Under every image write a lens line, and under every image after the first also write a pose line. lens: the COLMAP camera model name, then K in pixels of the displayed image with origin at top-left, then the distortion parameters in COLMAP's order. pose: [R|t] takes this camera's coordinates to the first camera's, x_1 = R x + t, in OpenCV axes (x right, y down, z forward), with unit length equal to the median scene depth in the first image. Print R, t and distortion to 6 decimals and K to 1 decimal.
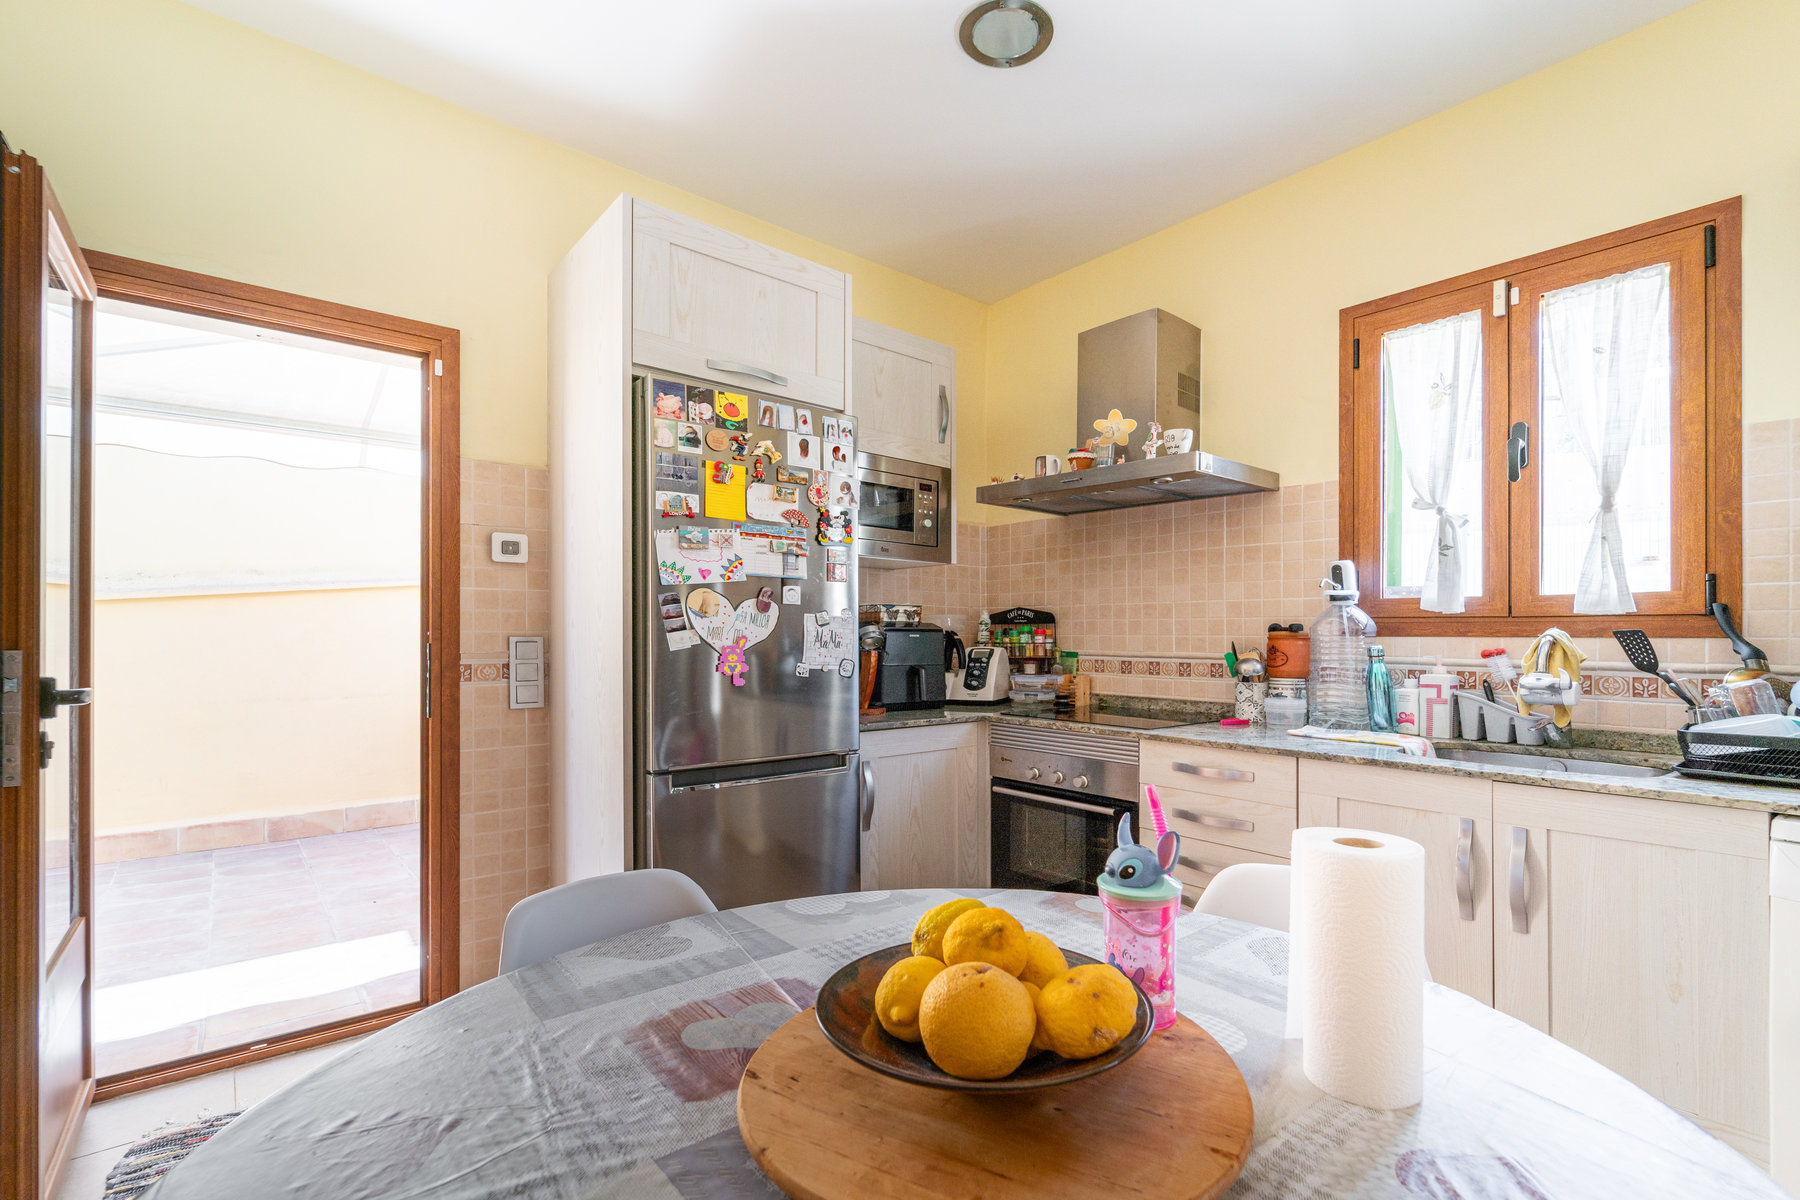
lens RADIAL K [[752.4, 0, 865.2], [0, 752.4, 628.8], [0, 0, 1]] dist [-0.002000, -0.000249]
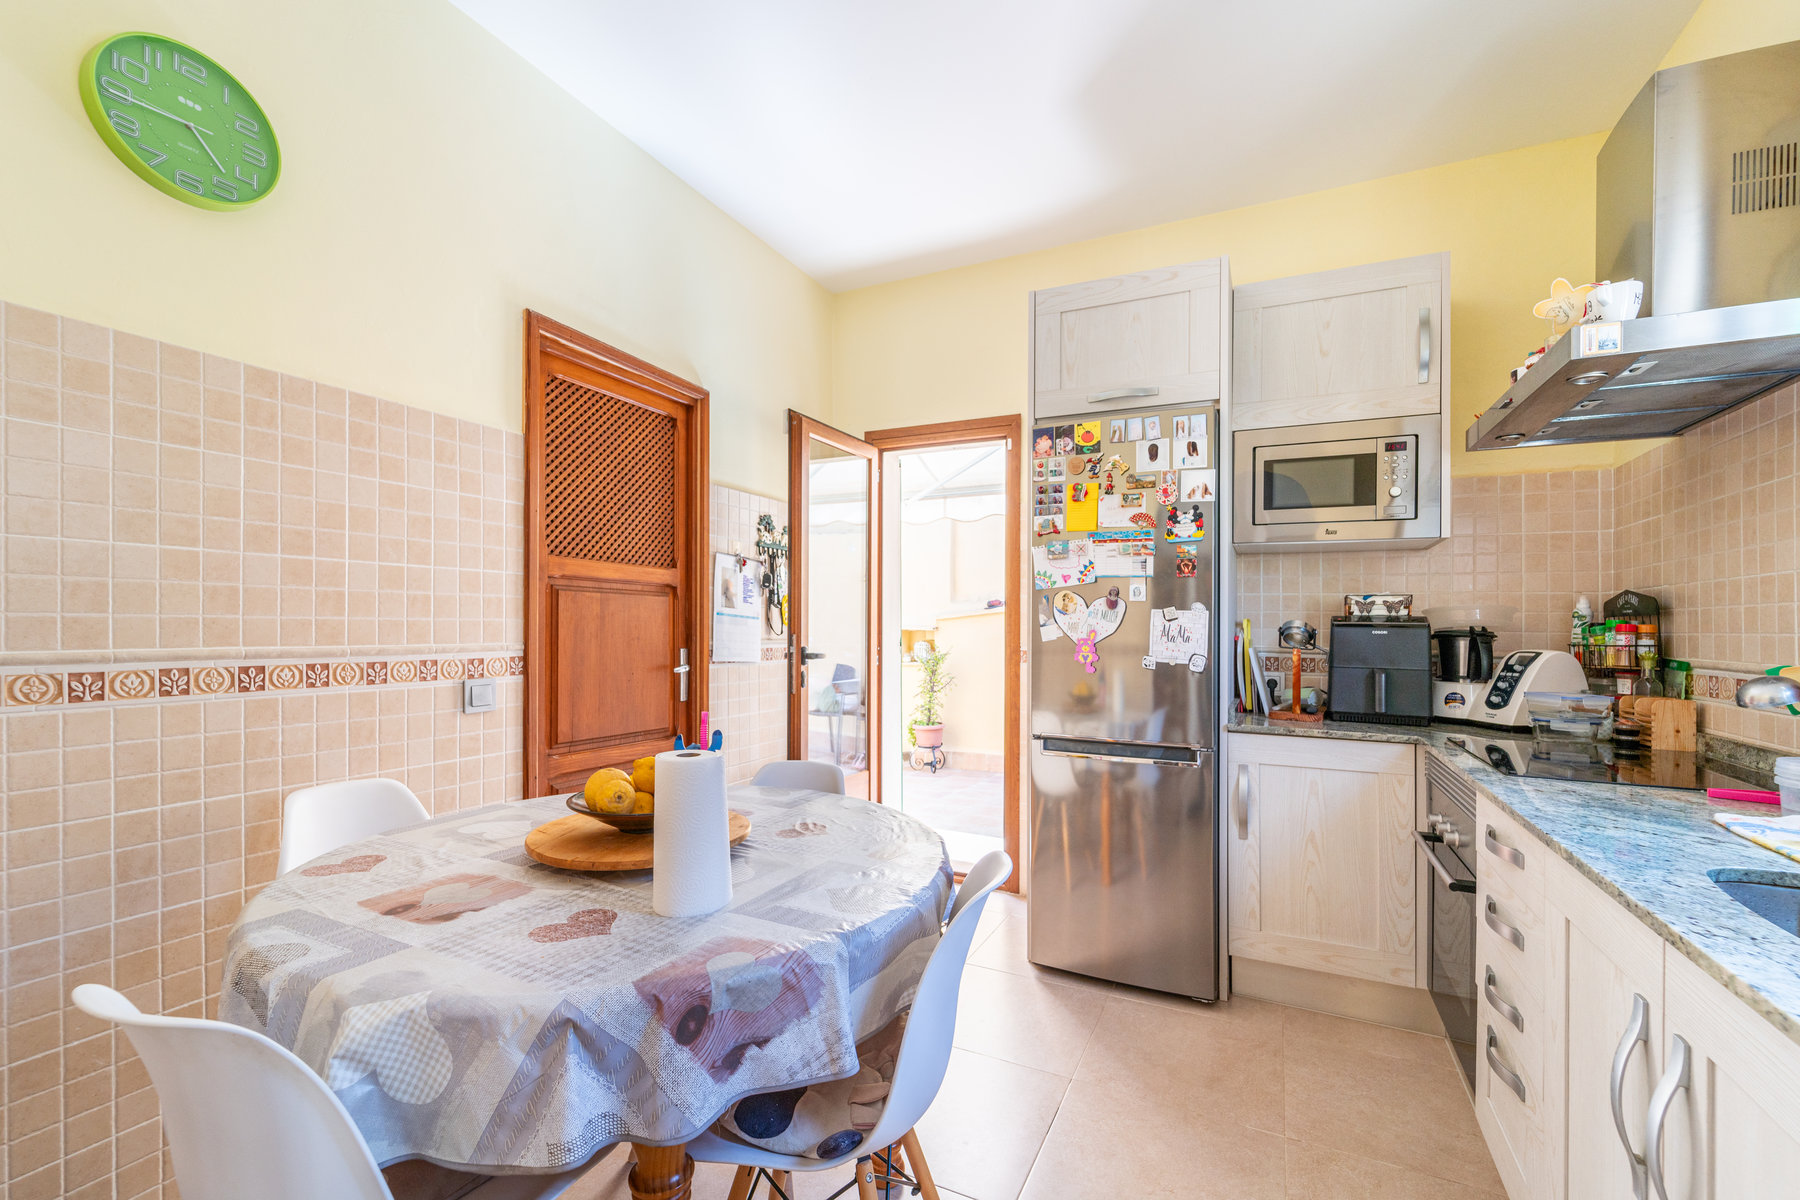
lens RADIAL K [[752.4, 0, 927.1], [0, 752.4, 630.4], [0, 0, 1]] dist [-0.002000, -0.000249]
pose [[0.419044, 0.003175, -0.907960, 0.585160], [-0.002475, 0.999994, 0.002354, 0.006136], [0.907962, 0.001260, 0.419050, 0.212272]]
